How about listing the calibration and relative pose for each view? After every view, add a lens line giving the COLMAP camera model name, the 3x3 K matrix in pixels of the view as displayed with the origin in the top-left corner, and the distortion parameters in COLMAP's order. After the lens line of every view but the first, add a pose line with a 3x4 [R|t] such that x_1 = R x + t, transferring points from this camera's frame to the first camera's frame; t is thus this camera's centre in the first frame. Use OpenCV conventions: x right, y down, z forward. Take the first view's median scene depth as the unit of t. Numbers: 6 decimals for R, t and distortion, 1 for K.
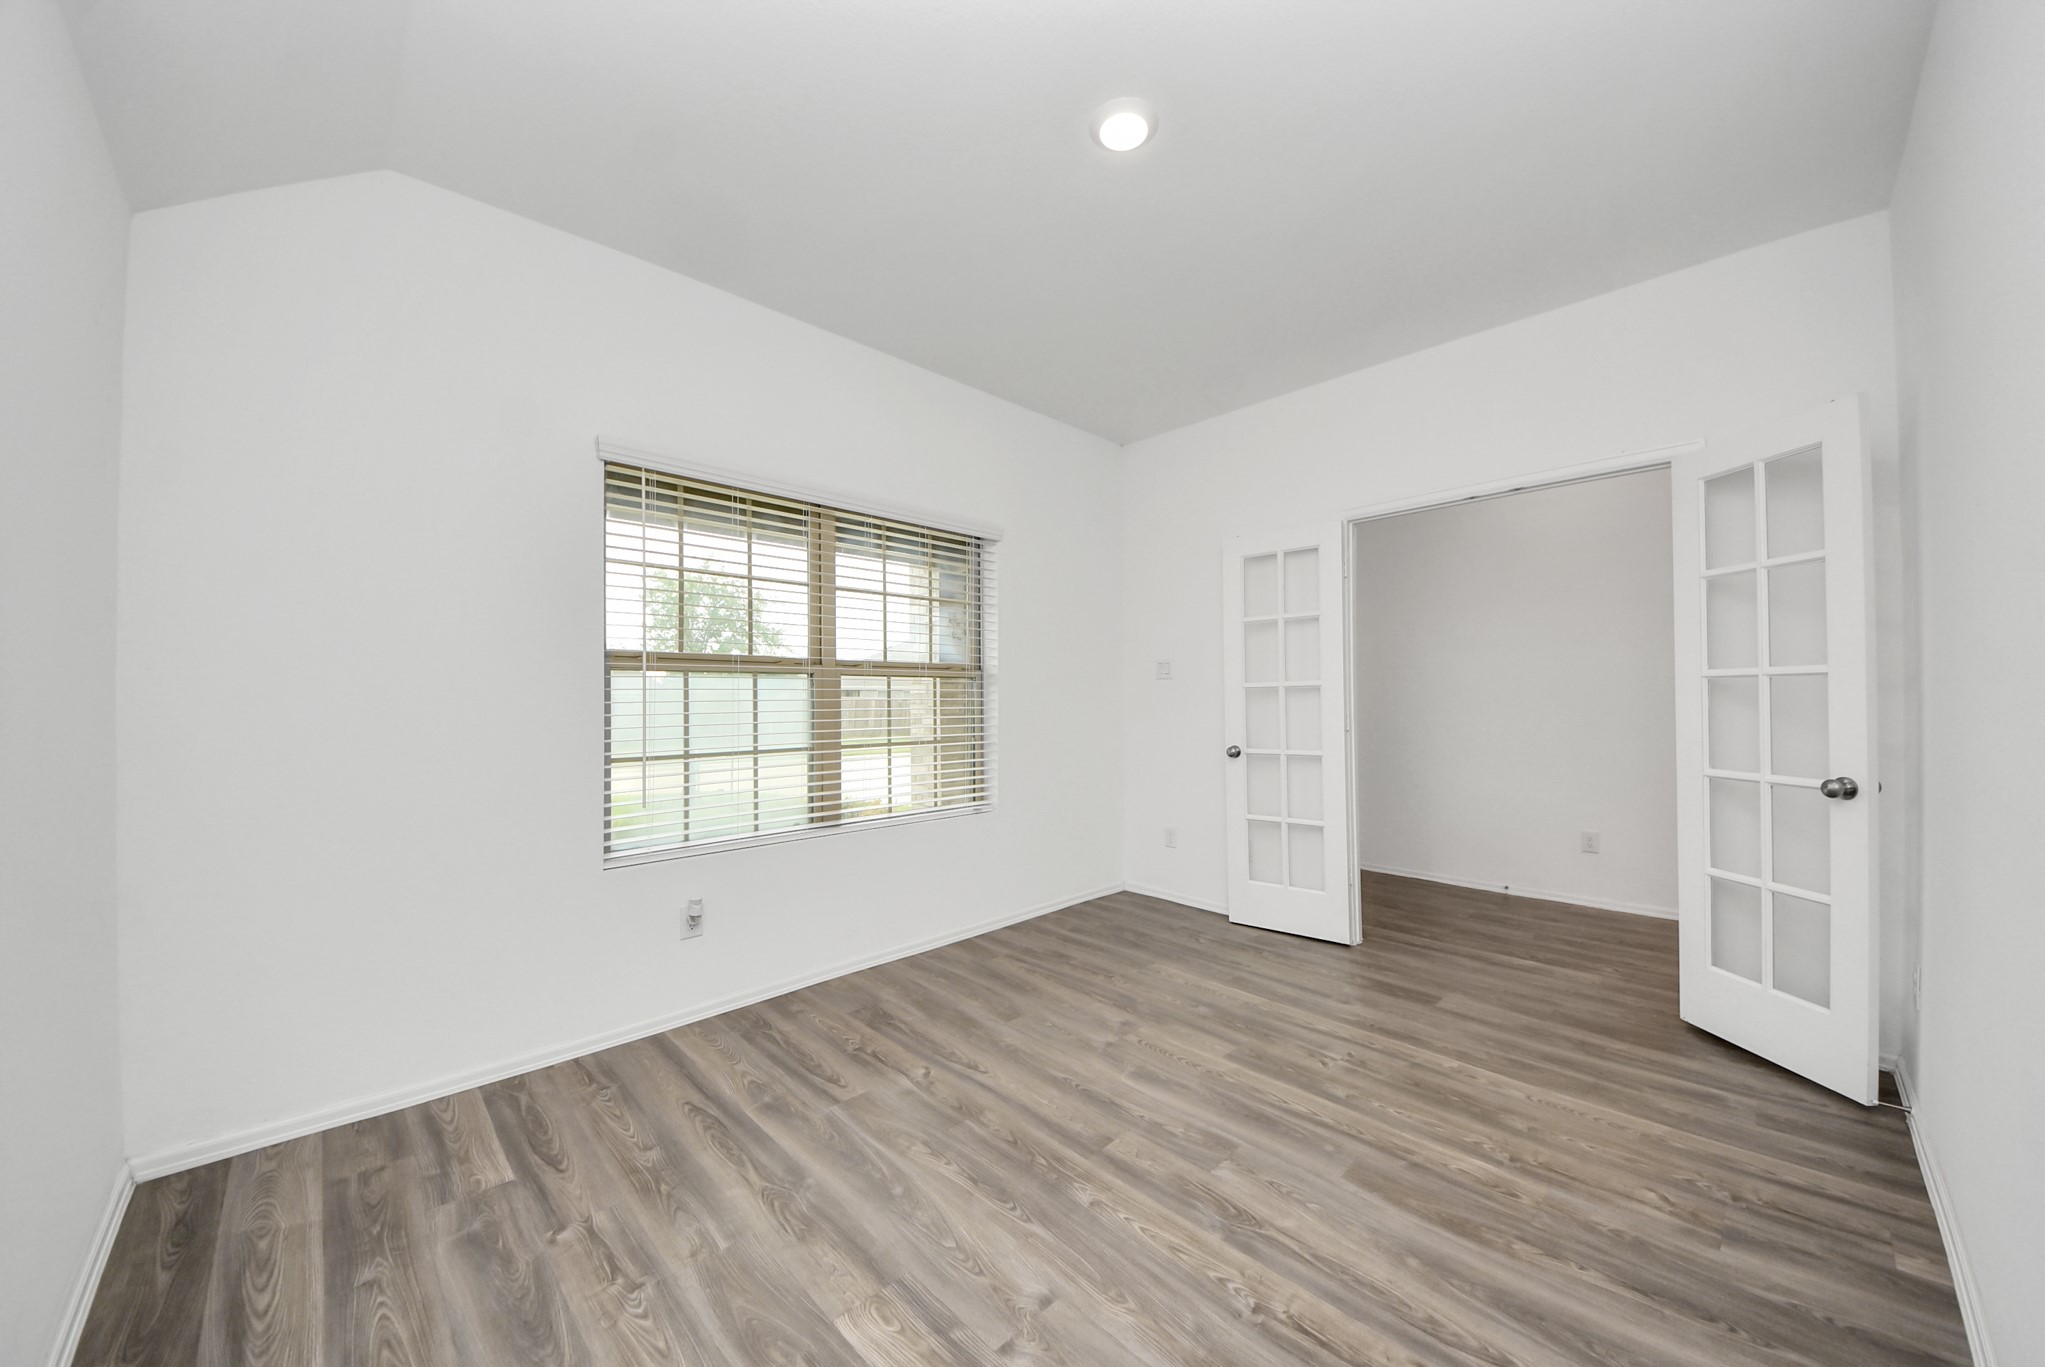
lens RADIAL K [[723.6, 0, 1040.5], [0, 723.6, 693.2], [0, 0, 1]] dist [0.045861, -0.027380]
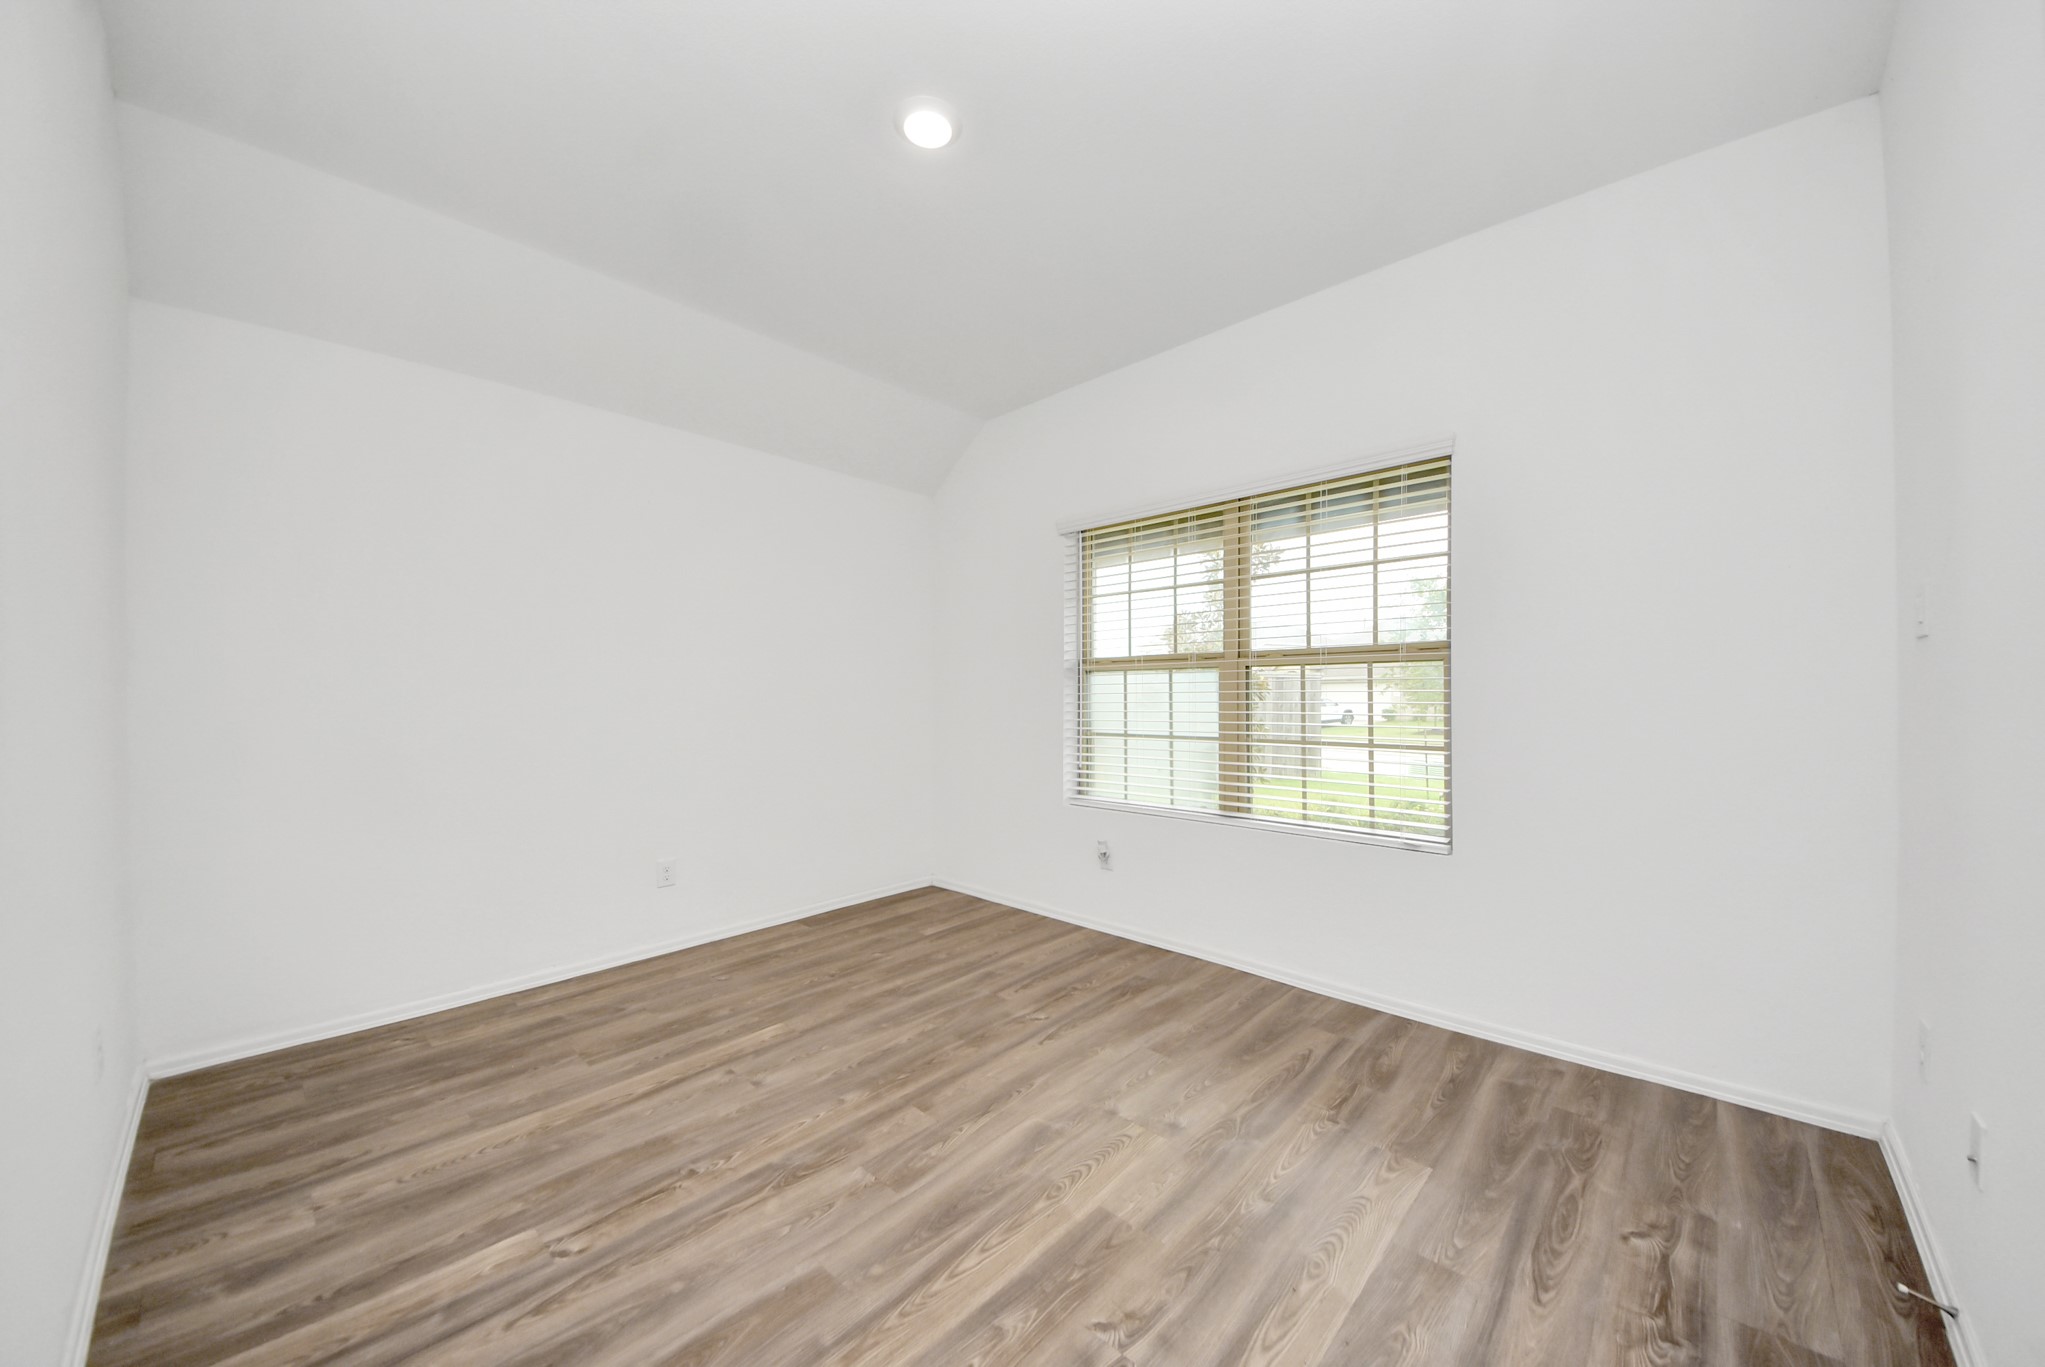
lens RADIAL K [[729.4, 0, 1043.8], [0, 729.4, 685.2], [0, 0, 1]] dist [0.046543, -0.028411]
pose [[0.053982, -0.007349, -0.998515, 0.950988], [0.011196, 0.999915, -0.006754, 0.005773], [0.998479, -0.010815, 0.054060, 0.910710]]
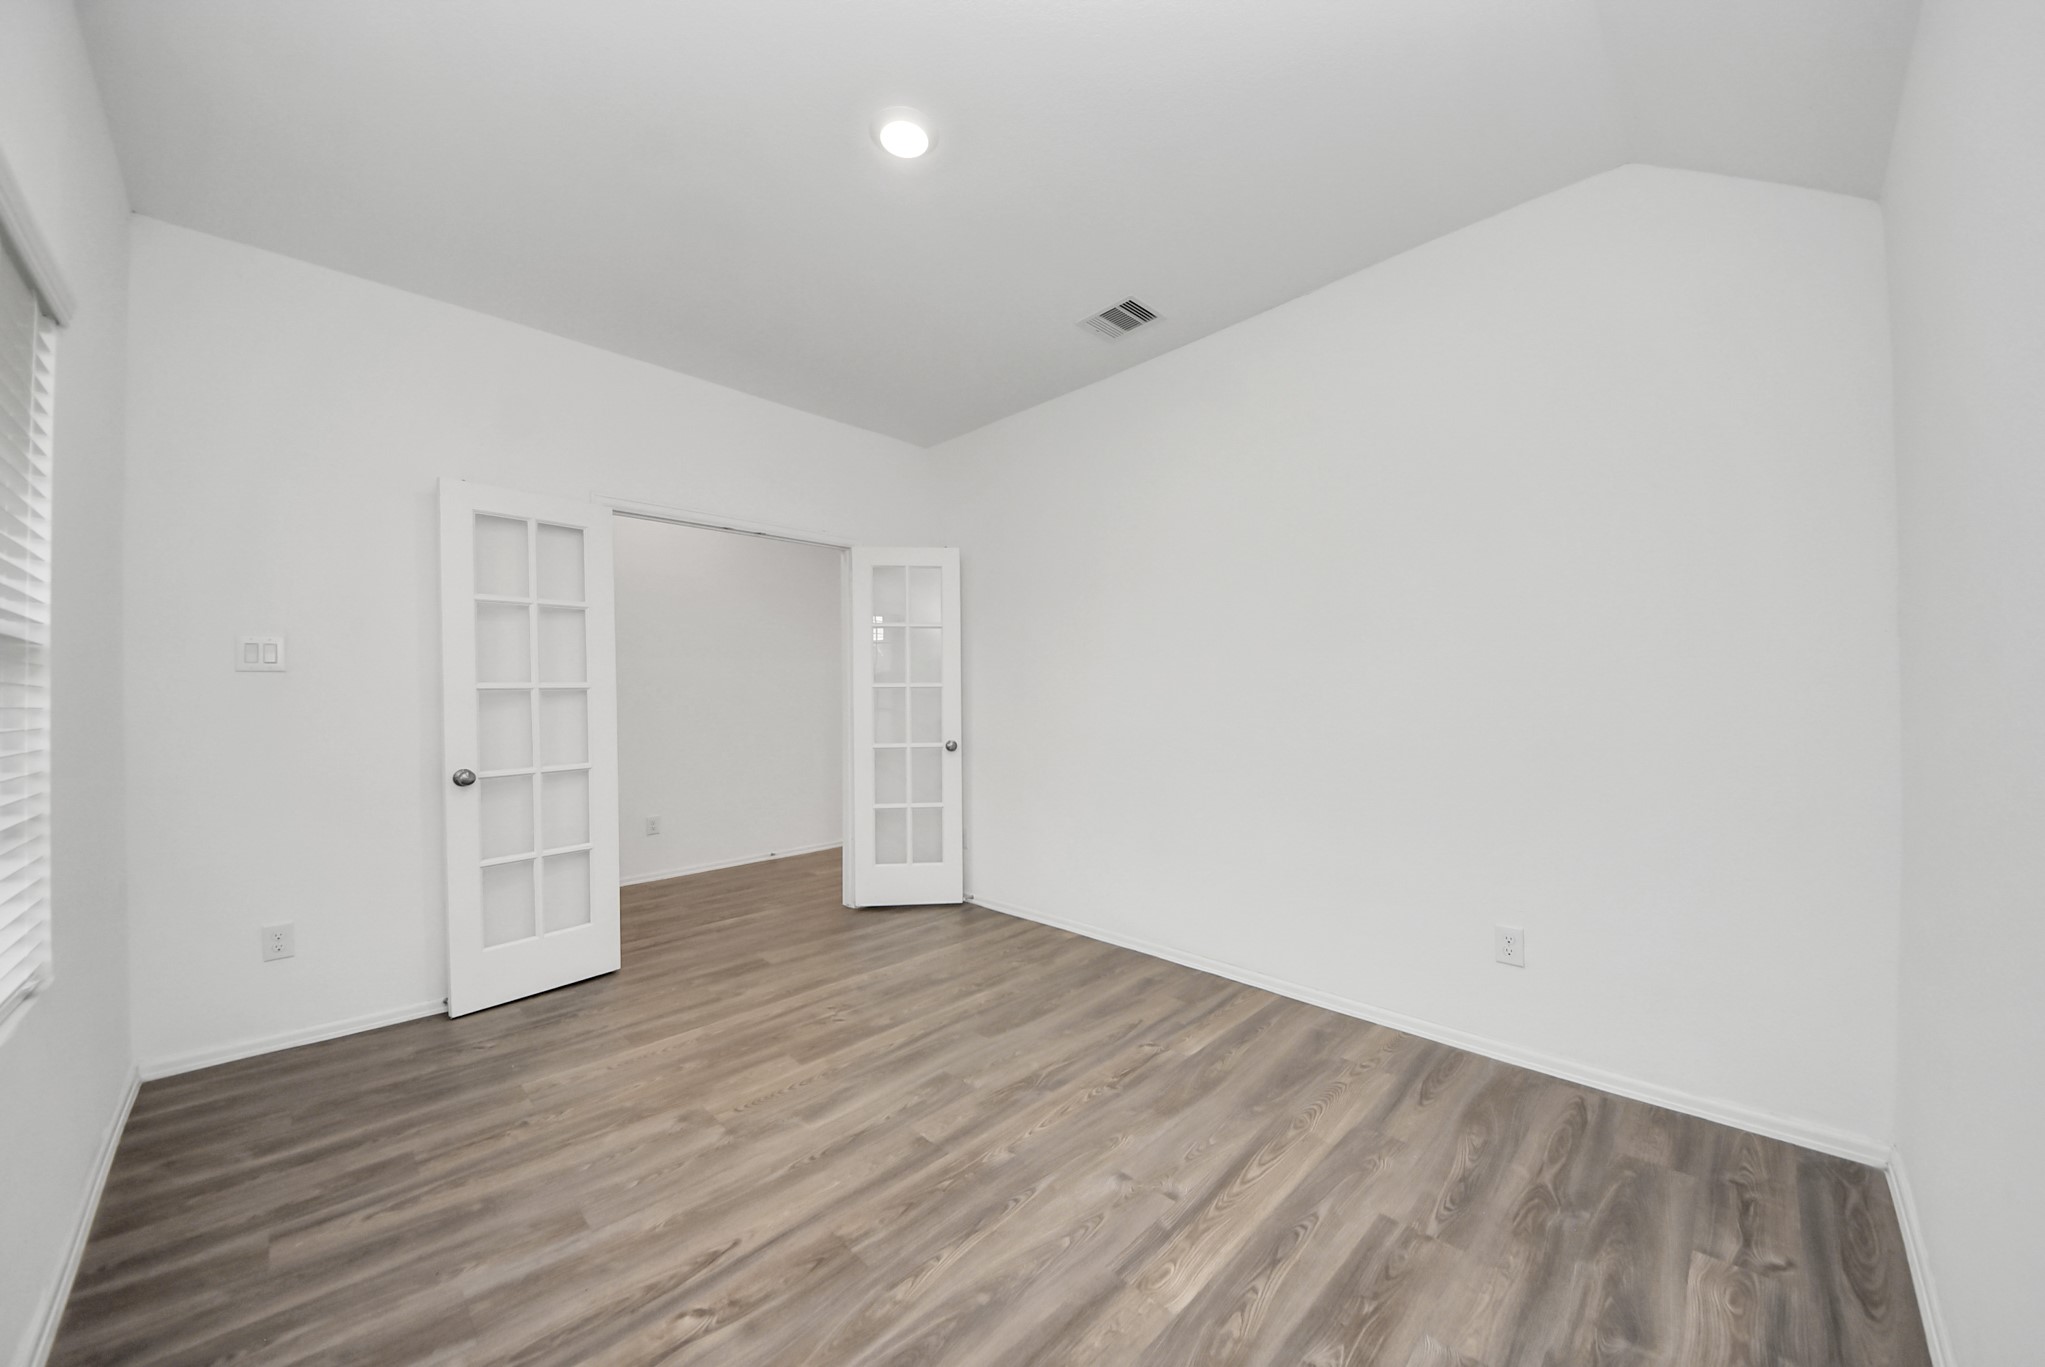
lens RADIAL K [[723.6, 0, 1040.5], [0, 723.6, 693.2], [0, 0, 1]] dist [0.045861, -0.027380]
pose [[-0.016107, 0.010482, 0.999815, -0.744858], [0.003195, 0.999940, -0.010432, 0.009382], [-0.999865, 0.003027, -0.016139, 0.691776]]
